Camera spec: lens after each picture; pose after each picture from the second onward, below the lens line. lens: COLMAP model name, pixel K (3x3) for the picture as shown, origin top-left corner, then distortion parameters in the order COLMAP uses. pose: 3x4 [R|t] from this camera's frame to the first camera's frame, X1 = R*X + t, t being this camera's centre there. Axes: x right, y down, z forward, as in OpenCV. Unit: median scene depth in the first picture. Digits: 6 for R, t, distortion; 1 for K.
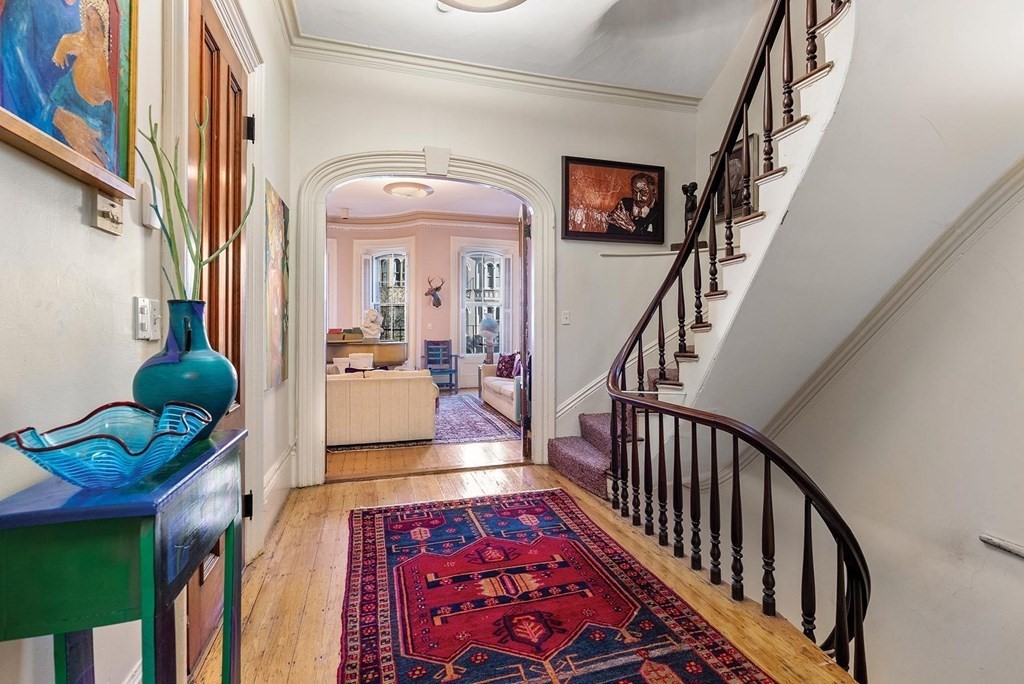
lens RADIAL K [[478.9, 0, 507.8], [0, 478.9, 331.3], [0, 0, 1]] dist [-0.002418, 0.000222]
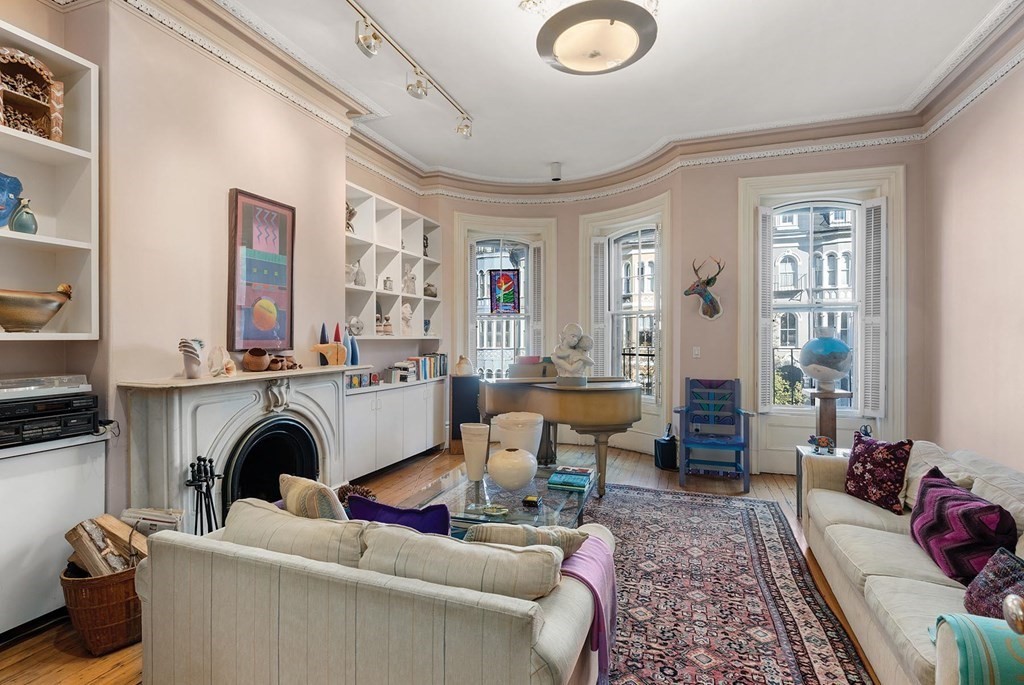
lens RADIAL K [[498.8, 0, 512.9], [0, 498.8, 341.1], [0, 0, 1]] dist [-0.005977, -0.000327]
pose [[0.821022, 0.002331, -0.570891, -0.012617], [-0.003125, 0.999995, -0.000411, -0.021943], [0.570888, 0.002121, 0.821025, 0.413578]]
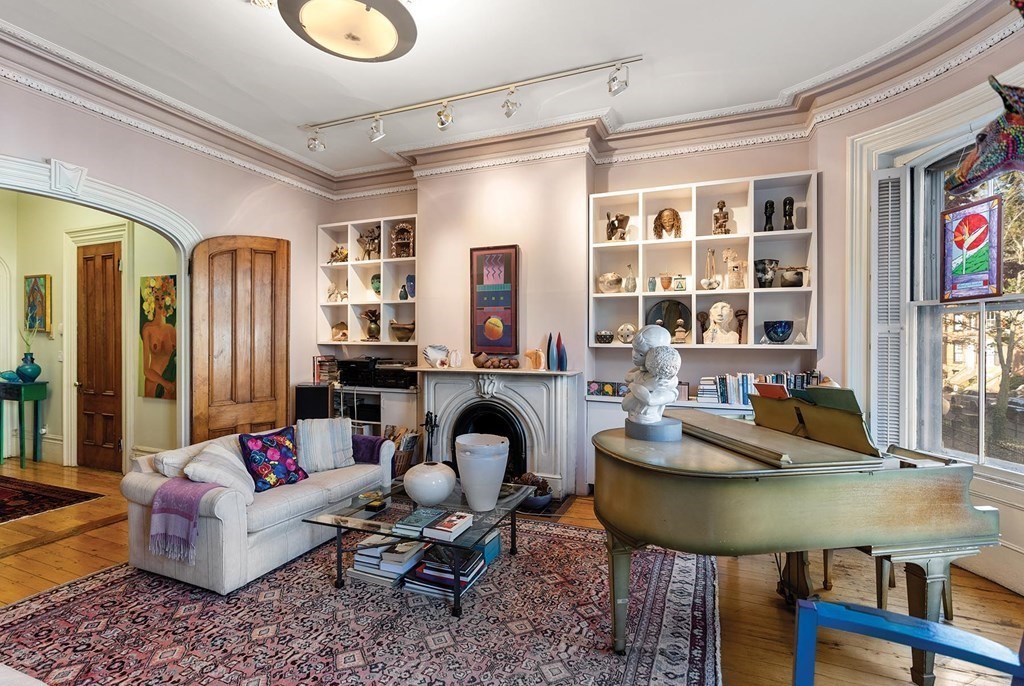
lens RADIAL K [[478.9, 0, 513.9], [0, 478.9, 340.4], [0, 0, 1]] dist [-0.002418, 0.000222]
pose [[-0.620868, -0.001324, -0.783914, 0.012869], [-0.009823, 0.999933, 0.006092, -0.034747], [0.783854, 0.011483, -0.620839, 1.086083]]
